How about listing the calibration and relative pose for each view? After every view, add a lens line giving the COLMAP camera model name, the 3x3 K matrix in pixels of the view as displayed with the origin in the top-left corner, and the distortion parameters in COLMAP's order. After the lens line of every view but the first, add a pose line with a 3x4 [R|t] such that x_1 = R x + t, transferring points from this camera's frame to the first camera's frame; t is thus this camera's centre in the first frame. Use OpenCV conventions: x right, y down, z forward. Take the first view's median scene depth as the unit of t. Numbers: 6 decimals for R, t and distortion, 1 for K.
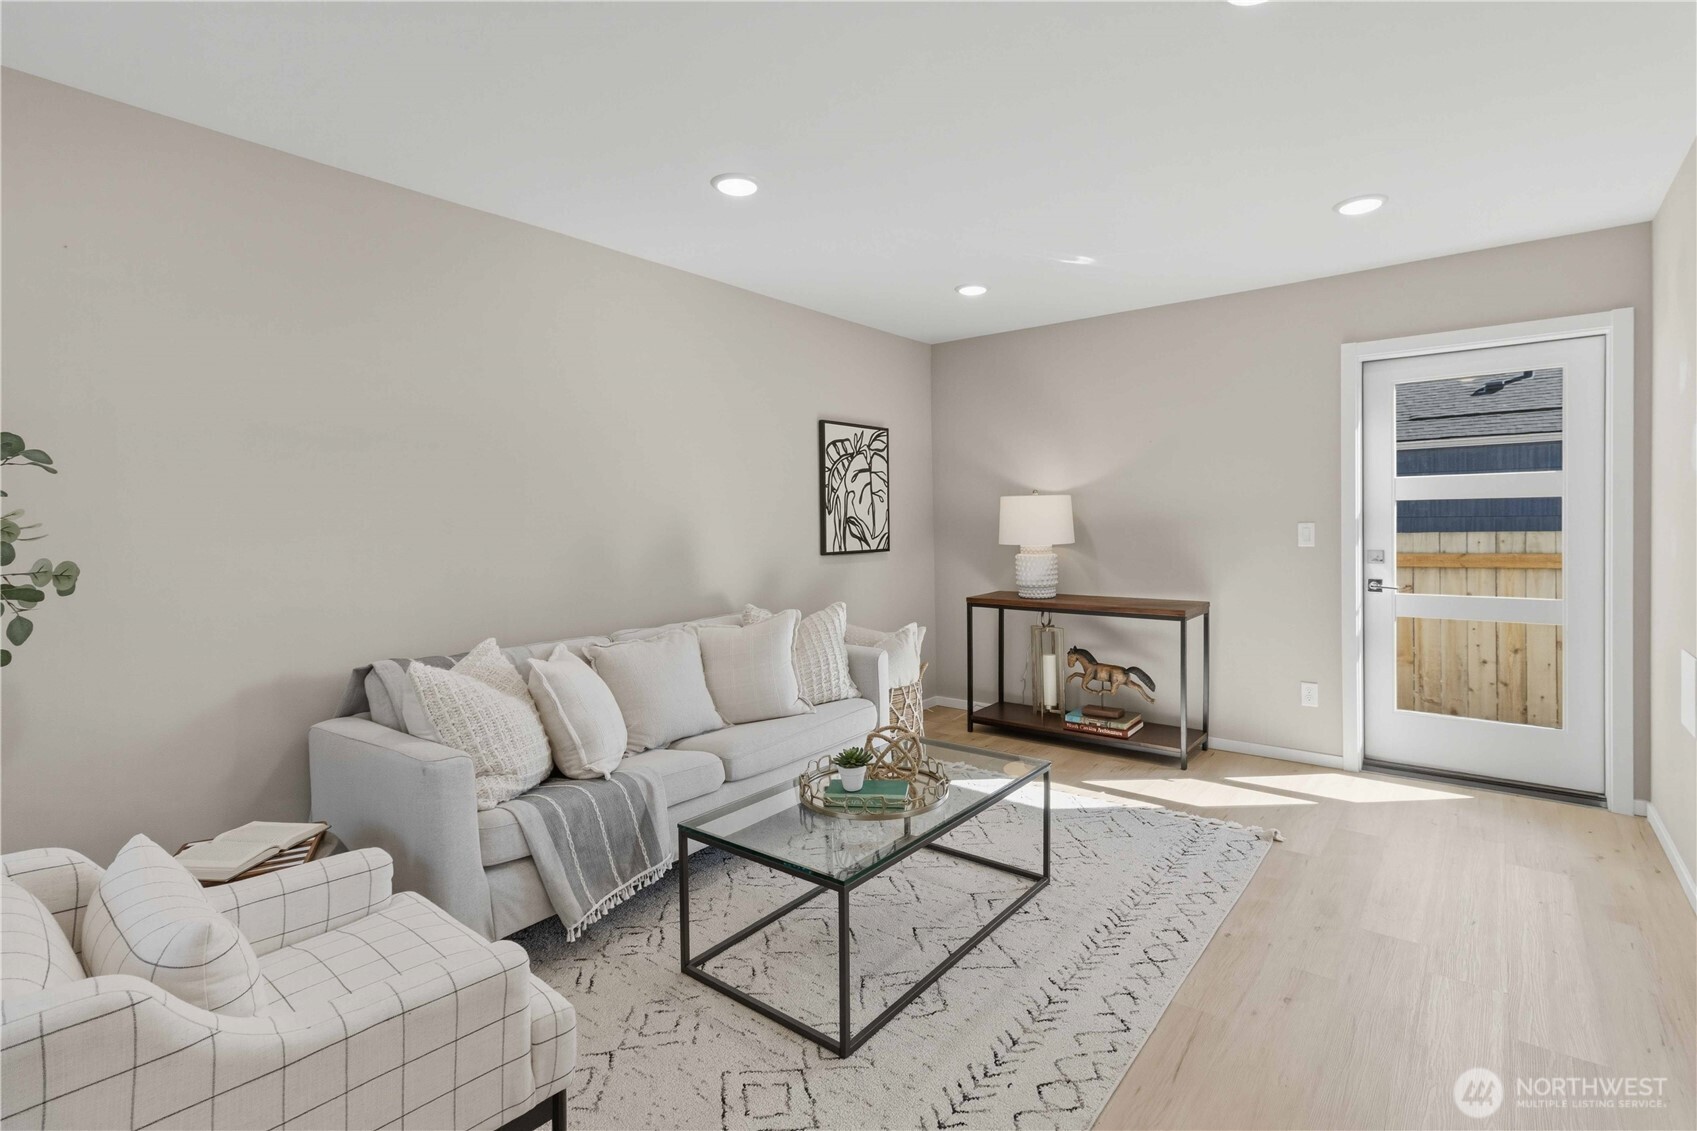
lens RADIAL K [[803.9, 0, 867.3], [0, 803.9, 530.9], [0, 0, 1]] dist [0.001419, 0.001015]
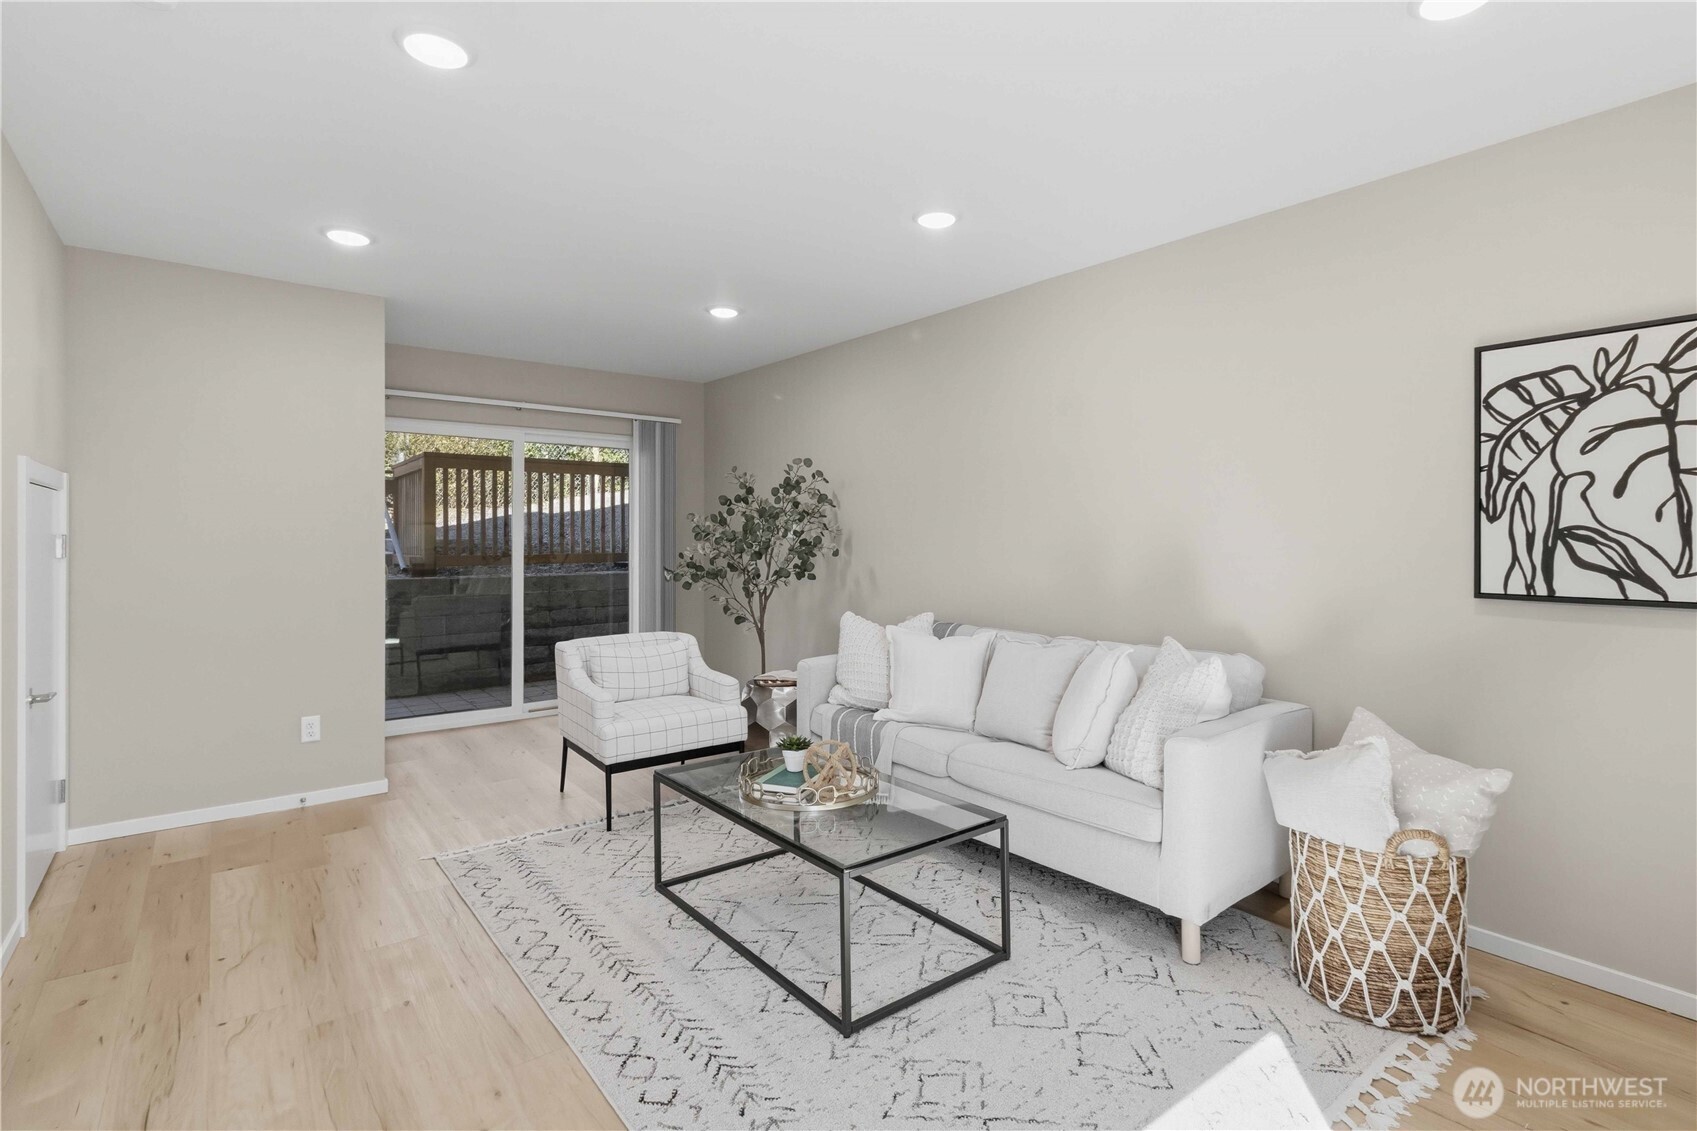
lens RADIAL K [[803.9, 0, 867.3], [0, 803.9, 530.9], [0, 0, 1]] dist [0.001419, 0.001015]
pose [[-0.225651, 0.010022, -0.974157, 0.574690], [-0.010143, 0.999869, 0.012636, -0.017307], [0.974155, 0.012732, -0.225520, 0.732244]]
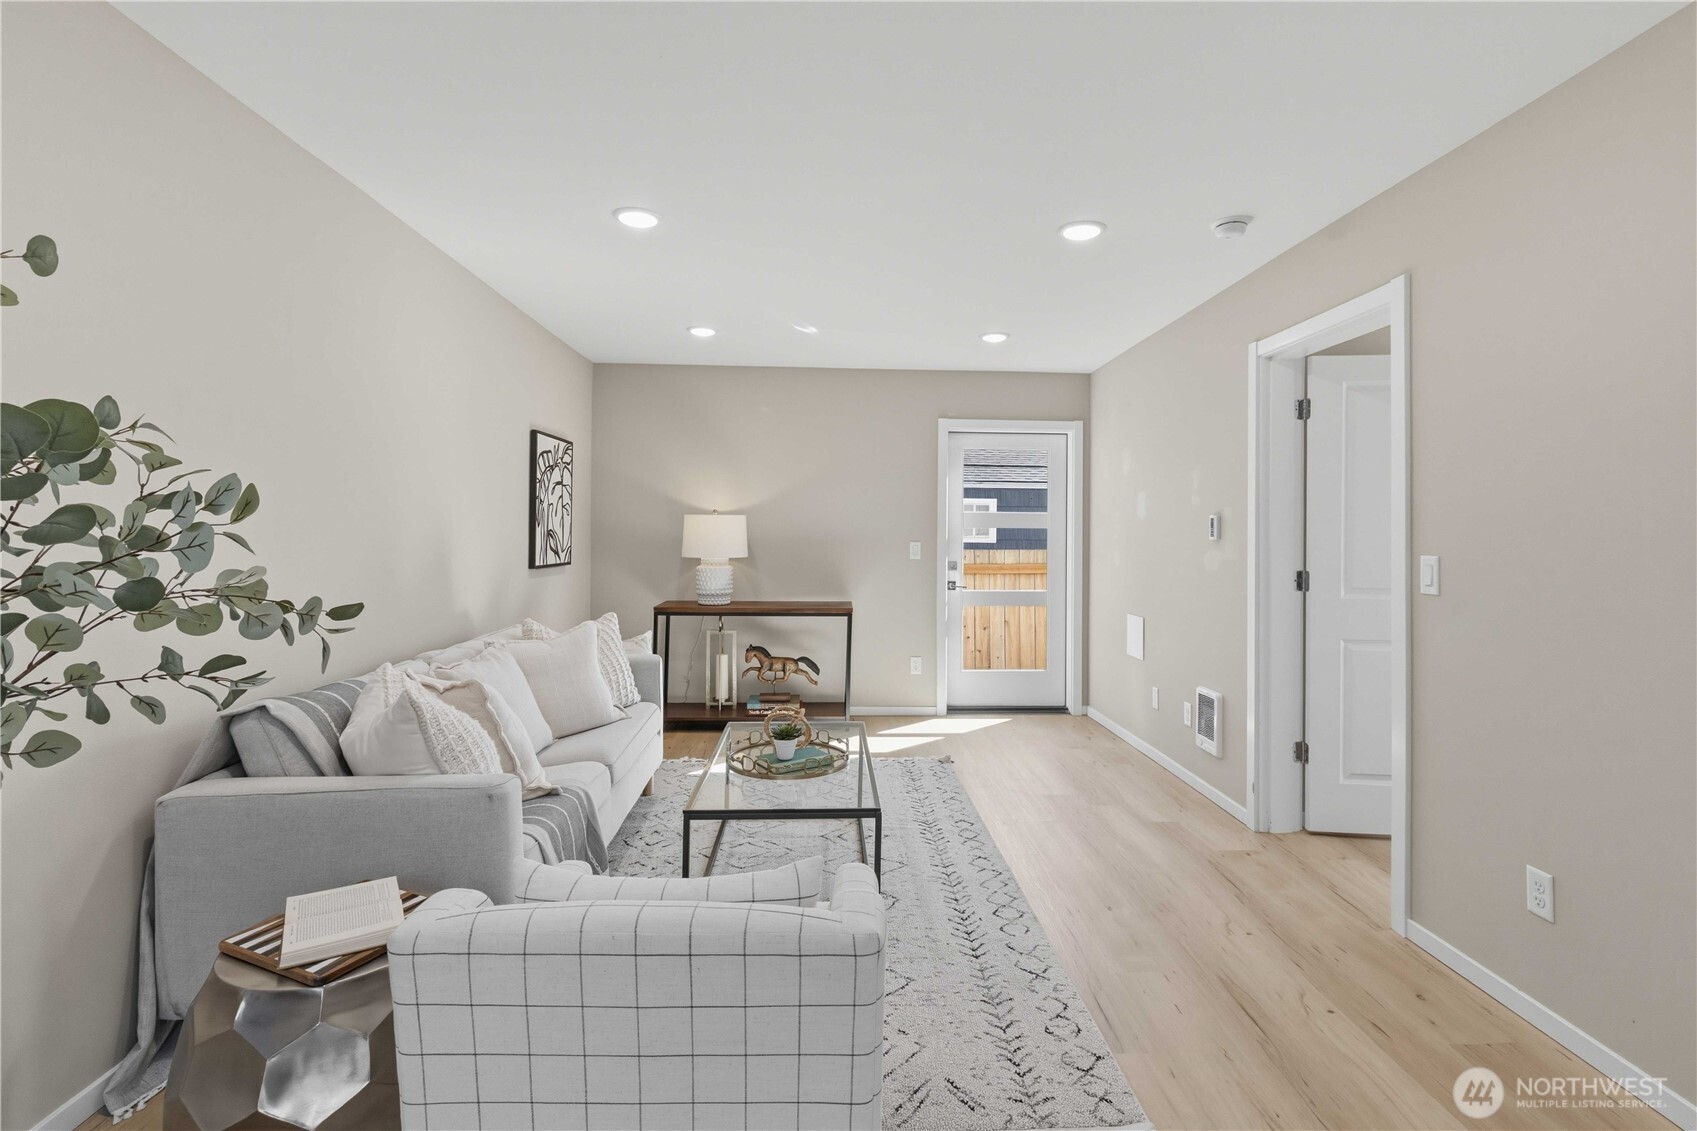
lens RADIAL K [[799.9, 0, 871.0], [0, 799.9, 526.2], [0, 0, 1]] dist [-0.000777, 0.000298]
pose [[0.752392, 0.027061, 0.658160, -0.389442], [-0.009158, 0.999489, -0.030625, 0.004962], [-0.658652, 0.017015, 0.752255, 0.004657]]
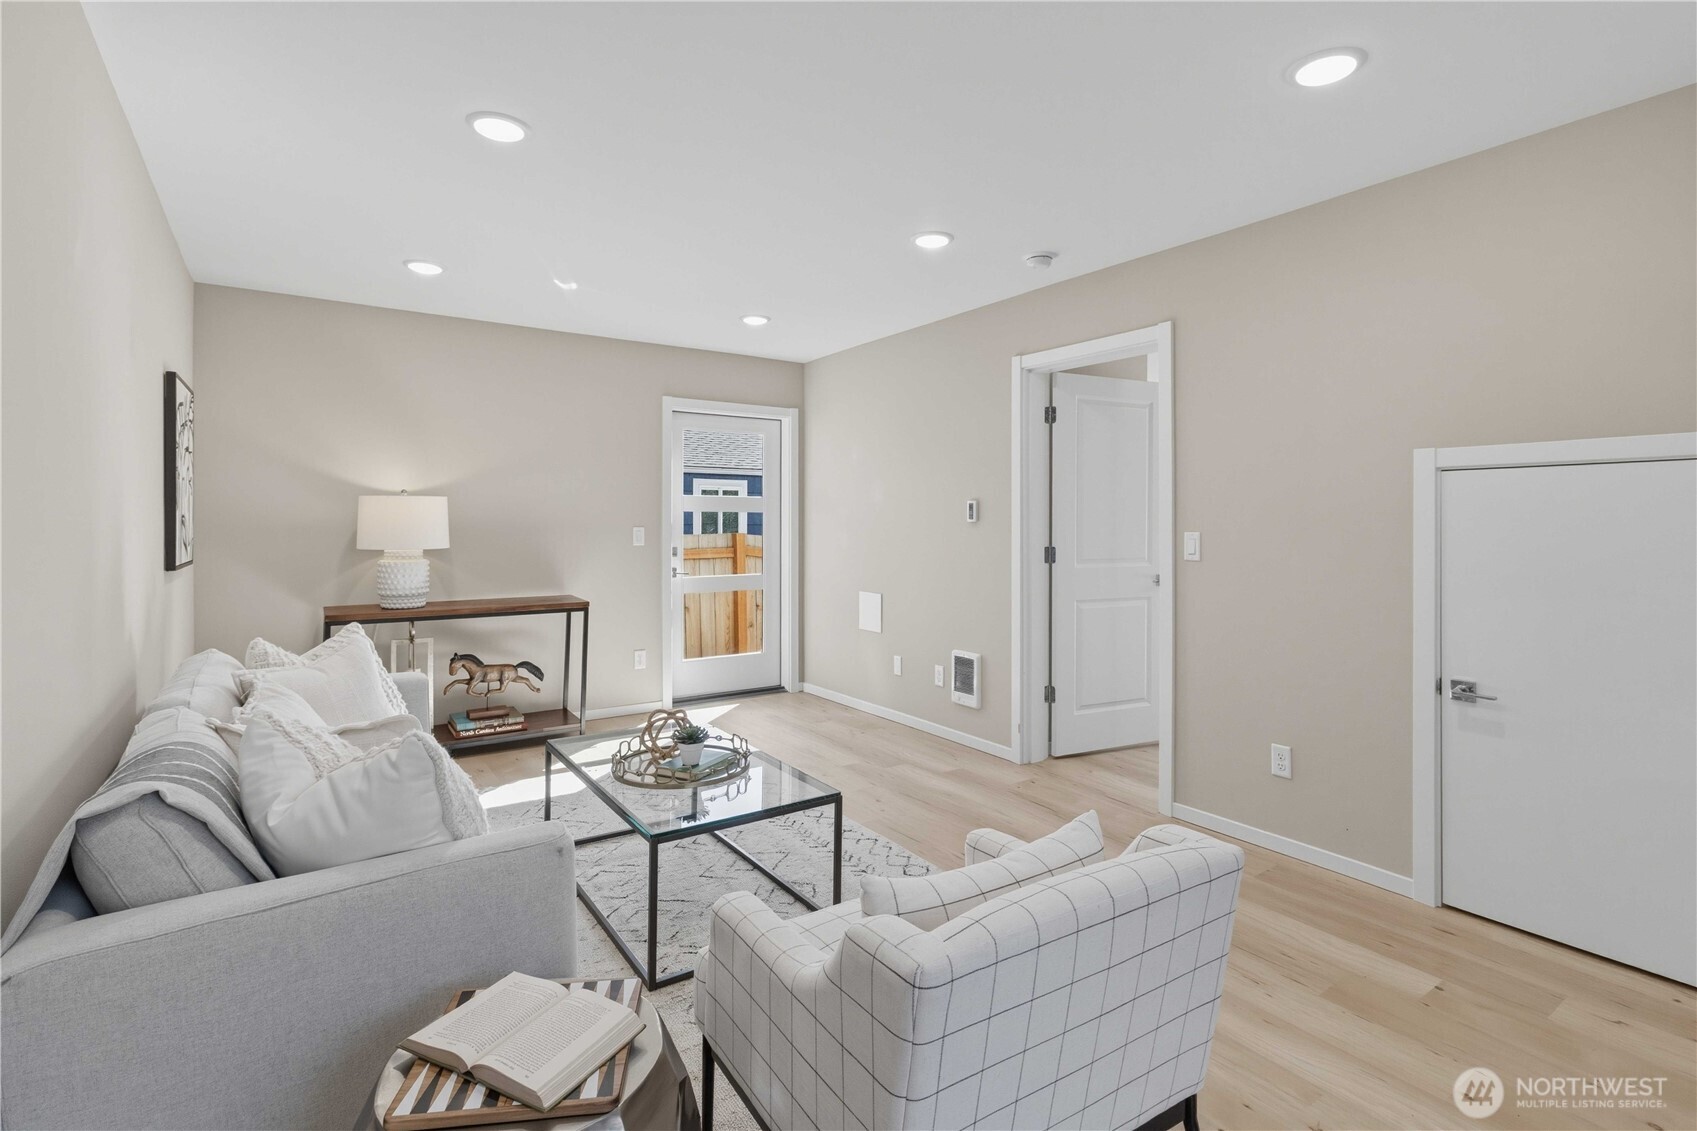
lens RADIAL K [[815.8, 0, 876.1], [0, 815.8, 520.9], [0, 0, 1]] dist [-0.000496, 0.000097]
pose [[0.285397, 0.014561, 0.958299, -0.554178], [0.008480, 0.999807, -0.017717, 0.005360], [-0.958372, 0.013183, 0.285218, 0.234279]]
